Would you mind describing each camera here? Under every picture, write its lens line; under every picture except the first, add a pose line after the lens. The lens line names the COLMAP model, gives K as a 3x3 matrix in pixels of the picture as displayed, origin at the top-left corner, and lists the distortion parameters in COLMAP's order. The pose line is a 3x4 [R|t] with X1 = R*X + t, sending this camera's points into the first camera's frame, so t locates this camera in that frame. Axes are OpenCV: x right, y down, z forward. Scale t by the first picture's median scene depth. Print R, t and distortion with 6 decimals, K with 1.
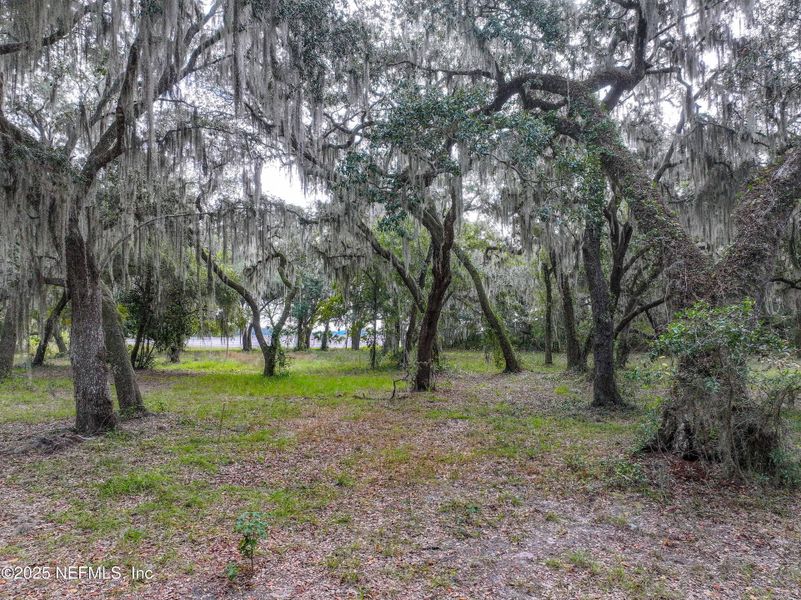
lens RADIAL K [[559.7, 0, 402.7], [0, 559.7, 301.3], [0, 0, 1]] dist [-0.019494, 0.031544]
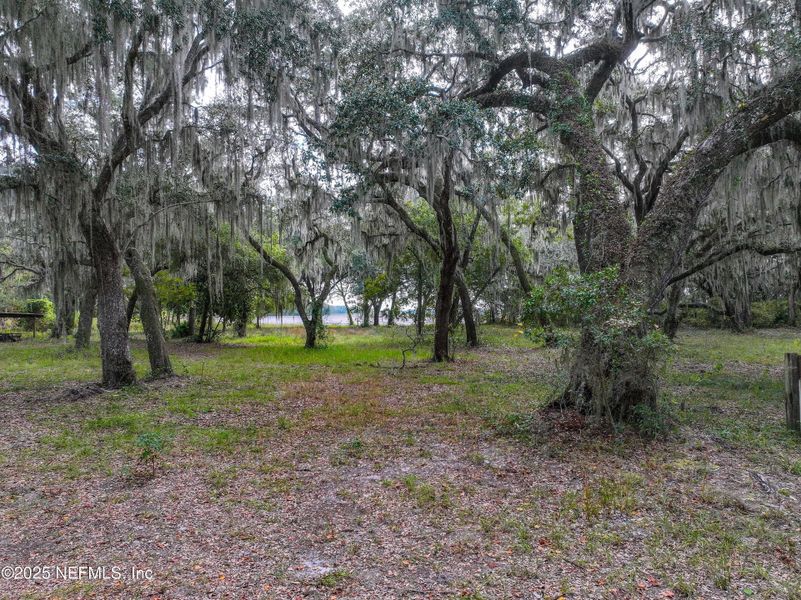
lens RADIAL K [[559.7, 0, 402.7], [0, 559.7, 301.3], [0, 0, 1]] dist [-0.019494, 0.031544]
pose [[0.989178, -0.006731, -0.146566, 0.221393], [0.012370, 0.999216, 0.037599, 0.011617], [0.146198, -0.039005, 0.988486, -0.088278]]
